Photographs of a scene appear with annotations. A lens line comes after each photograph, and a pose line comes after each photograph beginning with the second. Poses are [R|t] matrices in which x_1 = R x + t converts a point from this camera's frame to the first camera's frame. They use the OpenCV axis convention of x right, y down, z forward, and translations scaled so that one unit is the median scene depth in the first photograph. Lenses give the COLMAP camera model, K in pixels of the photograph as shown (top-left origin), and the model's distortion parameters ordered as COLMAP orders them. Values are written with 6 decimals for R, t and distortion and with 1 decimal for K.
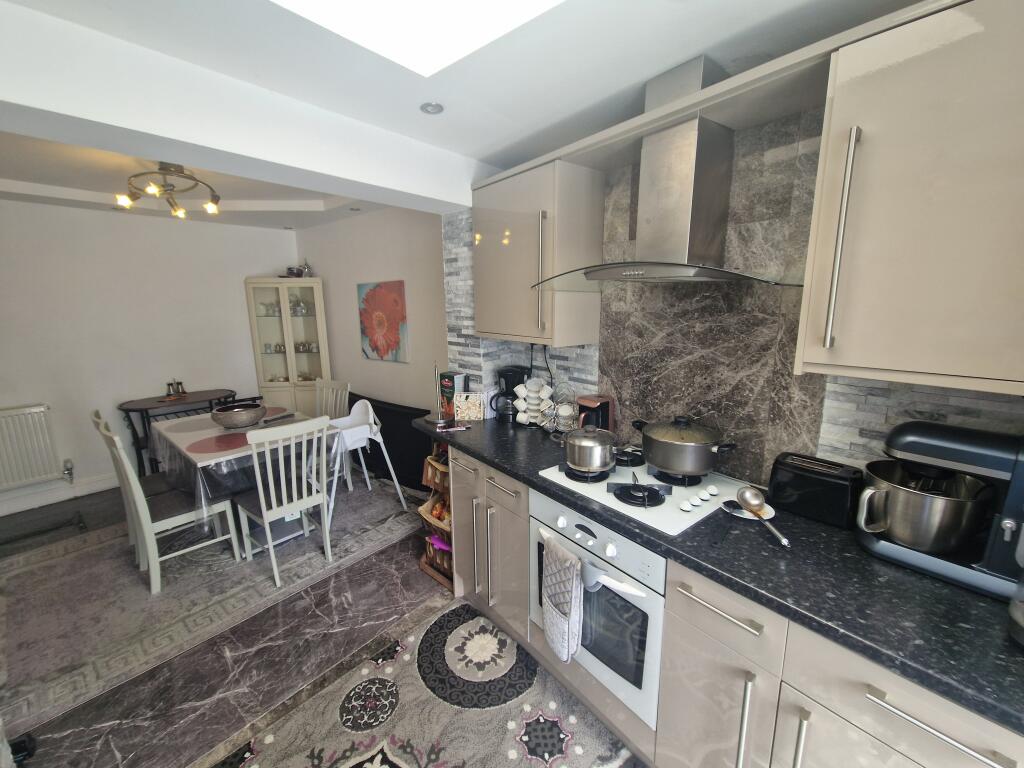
lens RADIAL K [[418.0, 0, 506.0], [0, 418.0, 385.8], [0, 0, 1]] dist [0.005115, -0.004099]
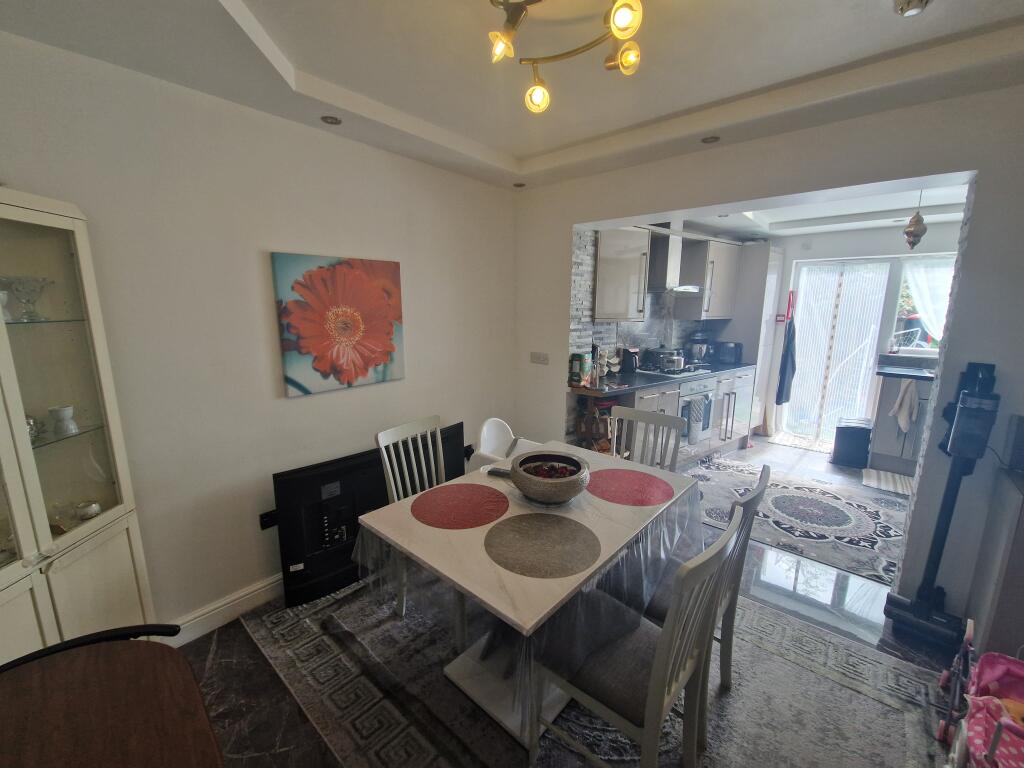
lens RADIAL K [[418.0, 0, 506.0], [0, 418.0, 385.8], [0, 0, 1]] dist [0.005115, -0.004099]
pose [[0.017702, -0.176592, 0.984125, -1.617489], [0.192091, 0.966544, 0.169982, -0.225020], [-0.981217, 0.186033, 0.051032, 1.368474]]
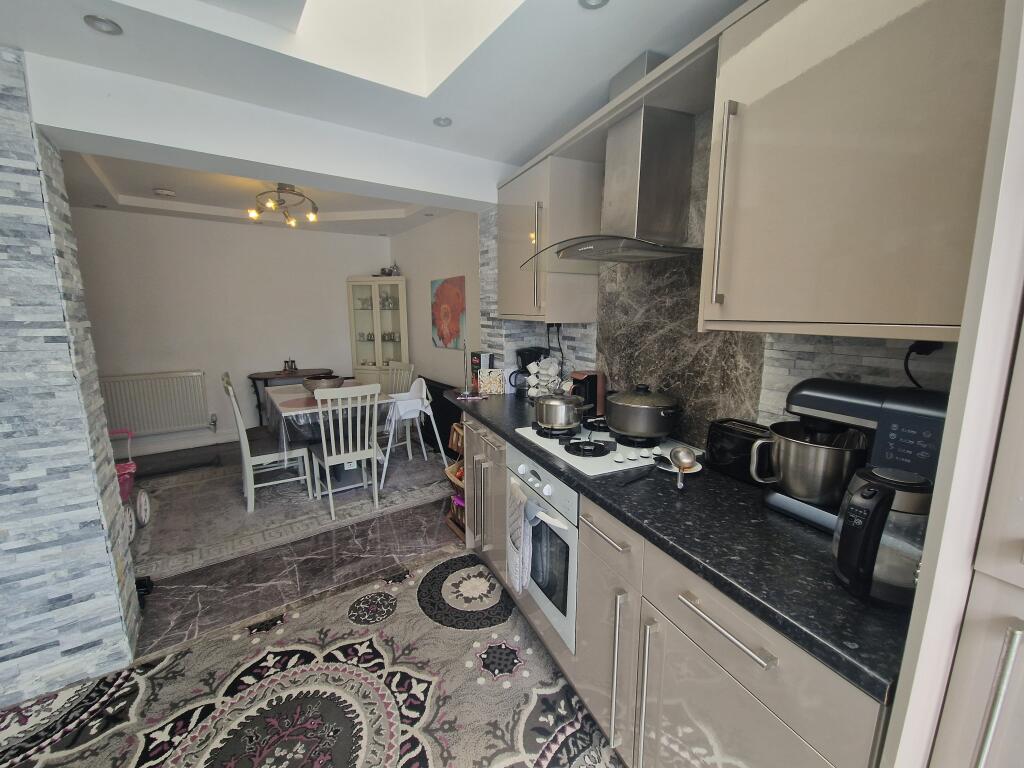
lens RADIAL K [[418.0, 0, 506.0], [0, 418.0, 385.8], [0, 0, 1]] dist [0.005115, -0.004099]
pose [[0.968693, 0.053701, -0.242384, 0.249336], [-0.058273, 0.998232, -0.011725, 0.080402], [0.241326, 0.025482, 0.970109, -0.087621]]
